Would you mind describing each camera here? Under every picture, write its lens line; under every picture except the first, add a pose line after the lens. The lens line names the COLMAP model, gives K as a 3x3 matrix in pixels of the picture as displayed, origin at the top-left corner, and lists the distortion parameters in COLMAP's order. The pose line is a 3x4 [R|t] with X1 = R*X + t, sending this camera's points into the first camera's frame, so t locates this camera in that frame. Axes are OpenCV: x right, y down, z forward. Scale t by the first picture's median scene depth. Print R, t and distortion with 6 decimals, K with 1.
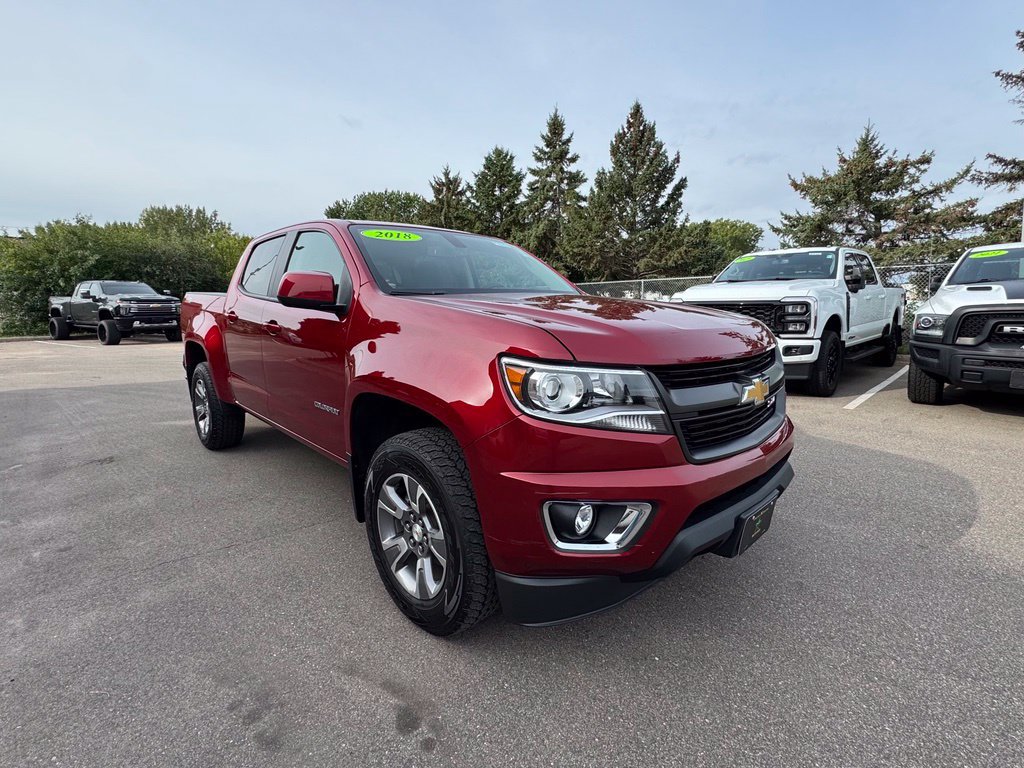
lens RADIAL K [[490.9, 0, 510.3], [0, 490.9, 351.7], [0, 0, 1]] dist [-0.004449, 0.001099]
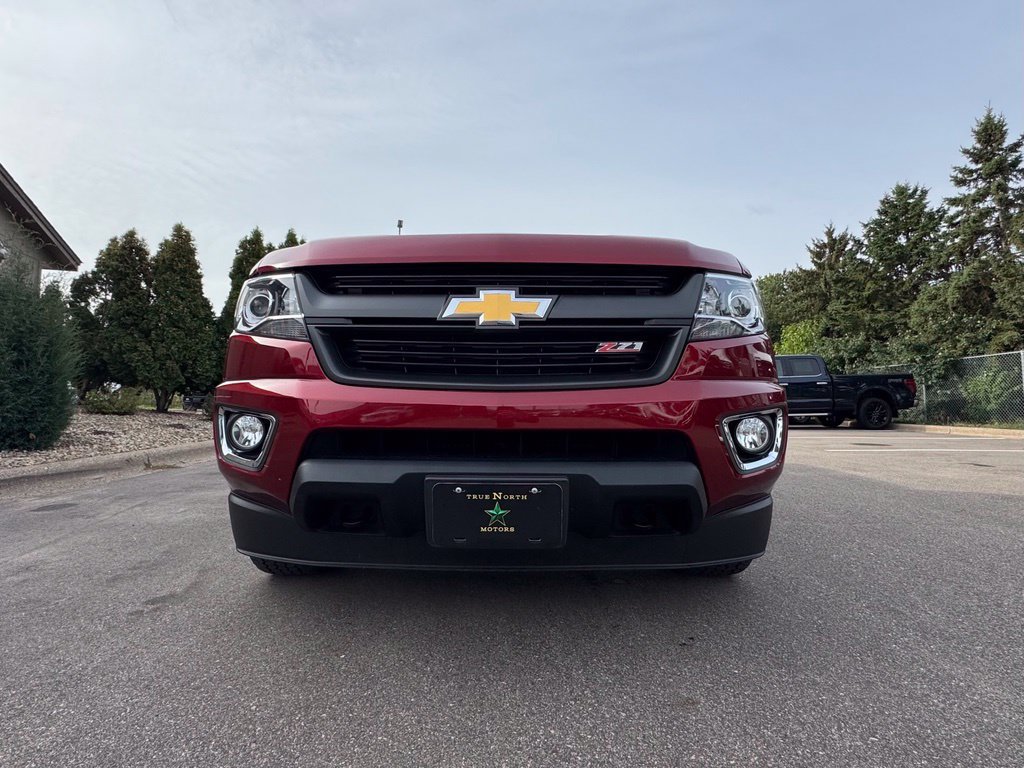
lens RADIAL K [[516.7, 0, 496.5], [0, 516.7, 358.2], [0, 0, 1]] dist [0.000198, -0.001356]
pose [[0.713332, -0.047742, -0.699198, 0.090143], [-0.078101, 0.986047, -0.147009, 0.022854], [0.696461, 0.159474, 0.699650, 0.045092]]
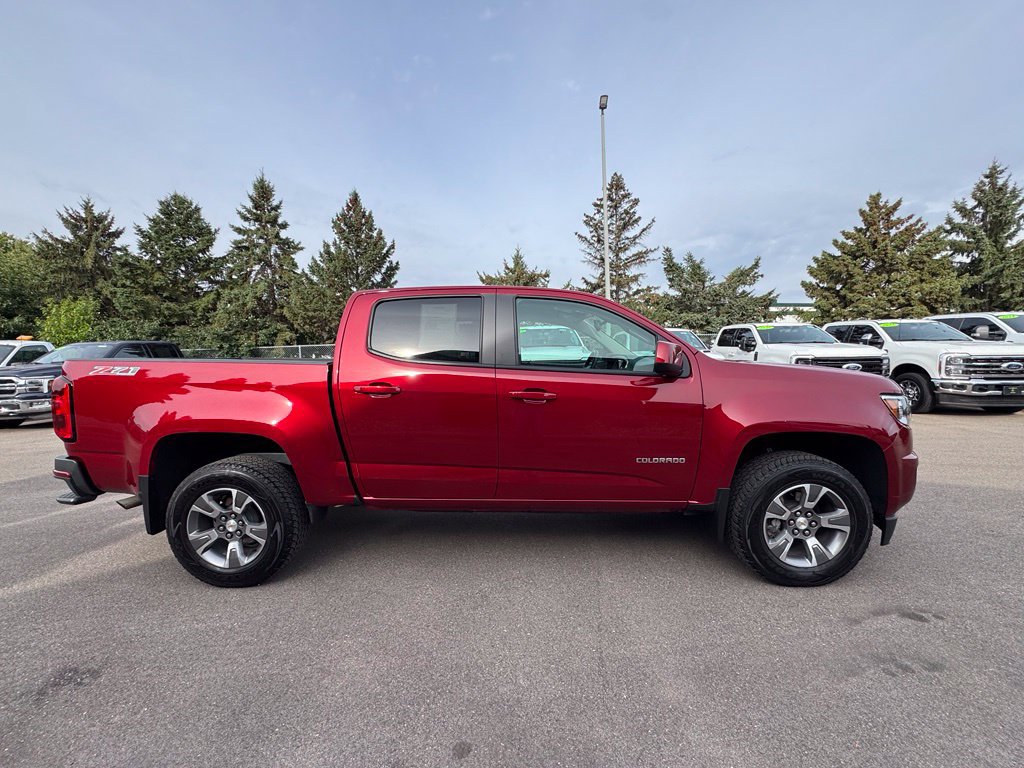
lens RADIAL K [[408.9, 0, 508.0], [0, 408.9, 384.3], [0, 0, 1]] dist [-0.003334, 0.000473]
pose [[0.715855, -0.053561, 0.696192, -0.155809], [0.082627, 0.996546, -0.008293, -0.010078], [-0.693343, 0.063461, 0.717808, 0.067295]]
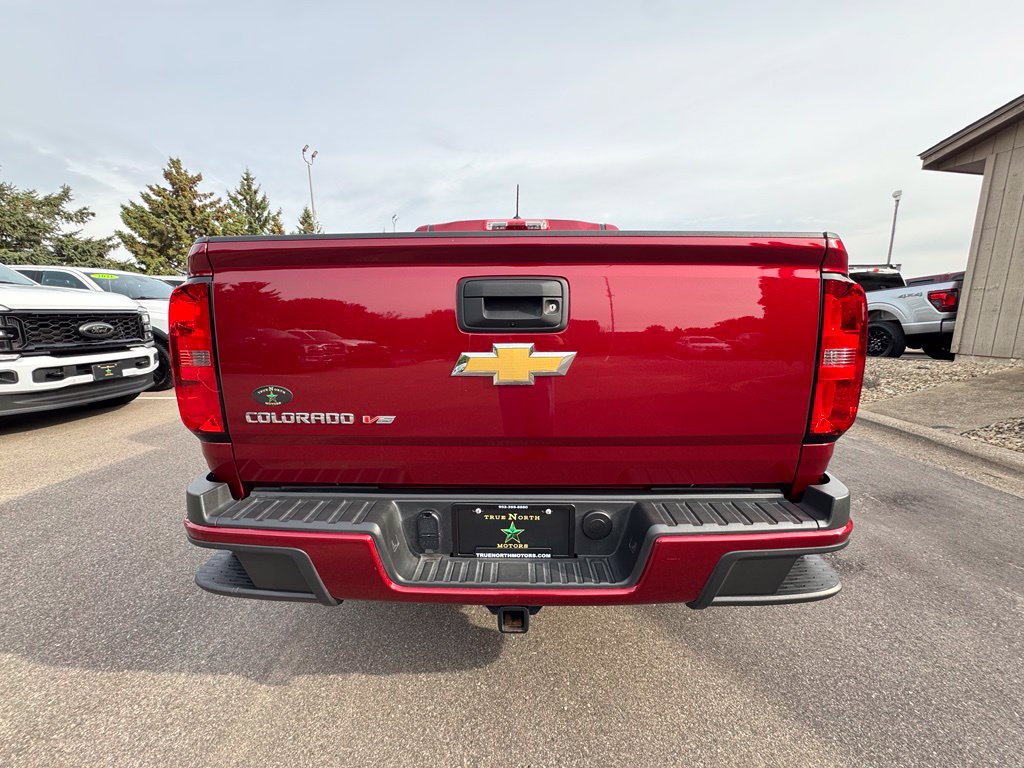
lens RADIAL K [[408.9, 0, 510.9], [0, 408.9, 384.6], [0, 0, 1]] dist [-0.003334, 0.000473]
pose [[-0.712272, -0.111048, 0.693063, -0.172112], [0.075712, 0.969489, 0.233149, -0.027450], [-0.697808, 0.218539, -0.682133, 0.315150]]
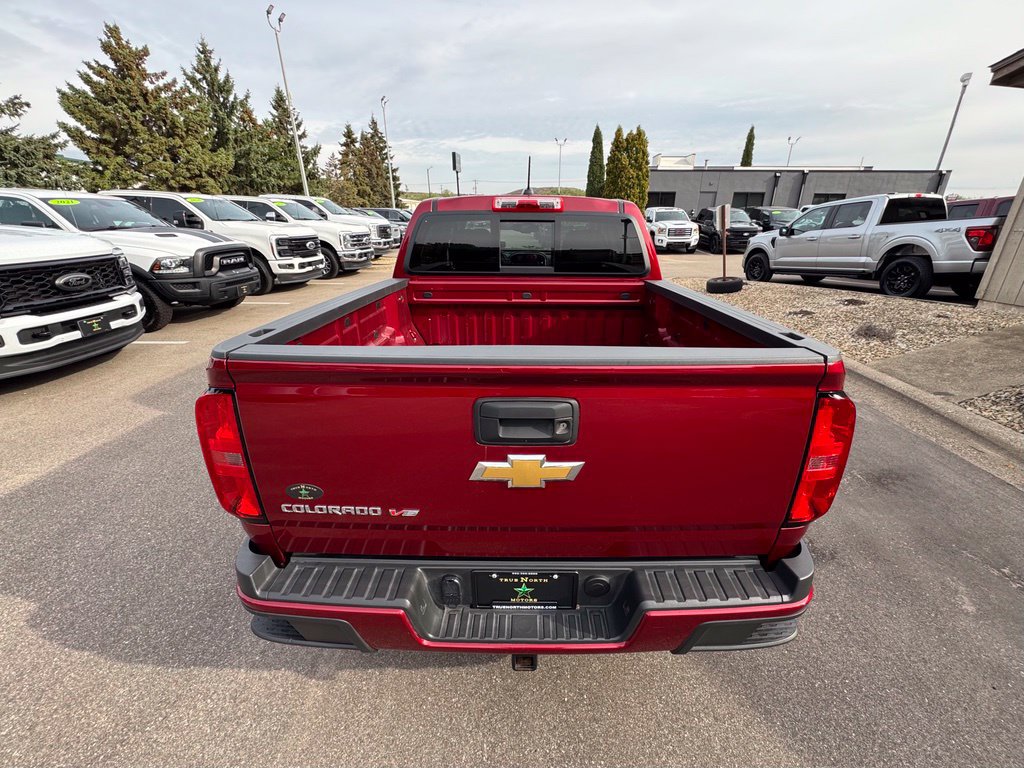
lens RADIAL K [[426.7, 0, 527.0], [0, 426.7, 384.8], [0, 0, 1]] dist [-0.003284, 0.000366]
pose [[-0.724019, -0.255380, 0.640764, -0.171078], [0.063899, 0.900112, 0.430946, -0.052127], [-0.686814, 0.352957, -0.635380, 0.312416]]
